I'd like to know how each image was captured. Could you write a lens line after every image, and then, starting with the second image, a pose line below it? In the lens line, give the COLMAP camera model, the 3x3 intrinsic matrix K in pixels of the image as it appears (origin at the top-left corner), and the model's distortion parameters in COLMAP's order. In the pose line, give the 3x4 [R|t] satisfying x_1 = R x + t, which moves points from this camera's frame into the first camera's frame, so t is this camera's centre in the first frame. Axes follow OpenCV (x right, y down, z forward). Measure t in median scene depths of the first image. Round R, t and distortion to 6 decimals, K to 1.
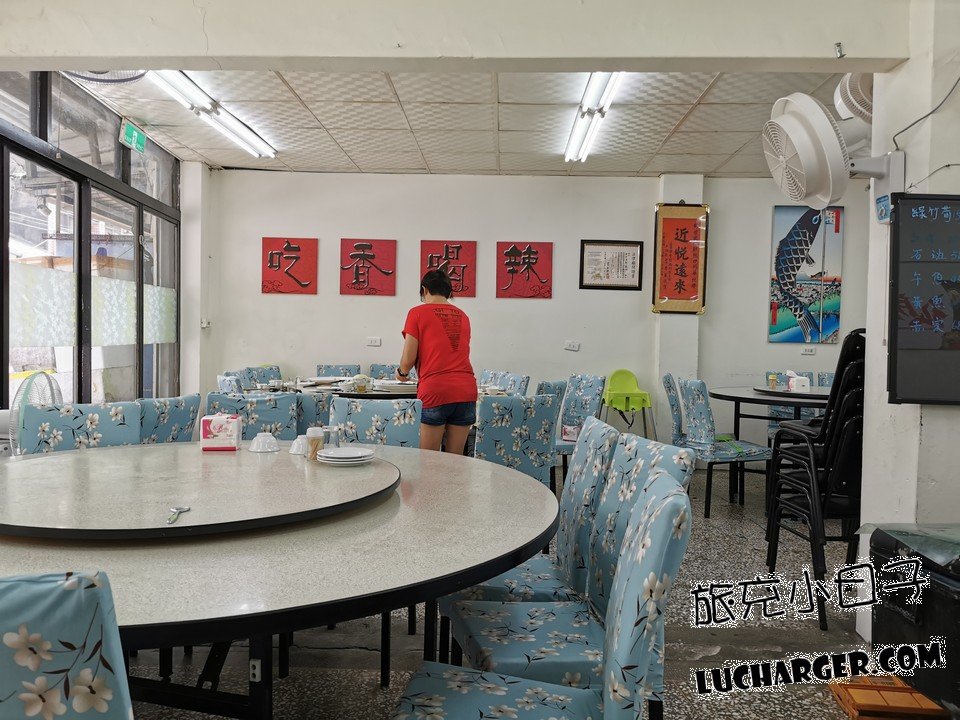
lens RADIAL K [[731.7, 0, 477.6], [0, 731.7, 361.7], [0, 0, 1]] dist [0.002569, -0.011404]
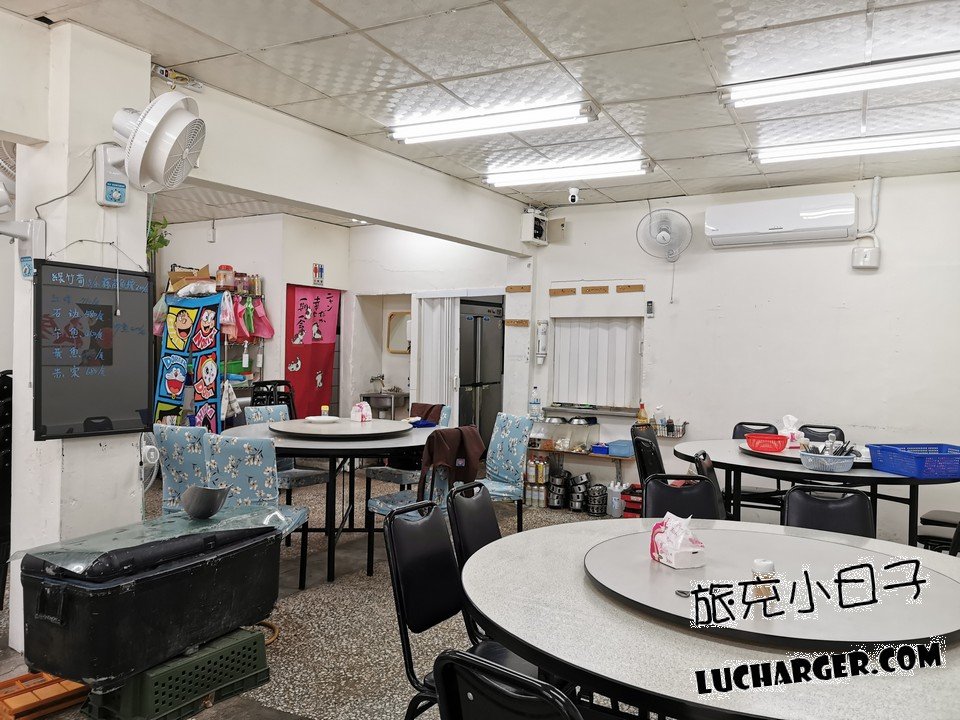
lens RADIAL K [[731.7, 0, 478.5], [0, 731.7, 358.1], [0, 0, 1]] dist [0.002569, -0.011404]
pose [[0.490270, -0.015657, 0.871430, -0.098074], [0.010030, 0.999874, 0.012322, -0.080215], [-0.871513, 0.002699, 0.490365, -0.176462]]
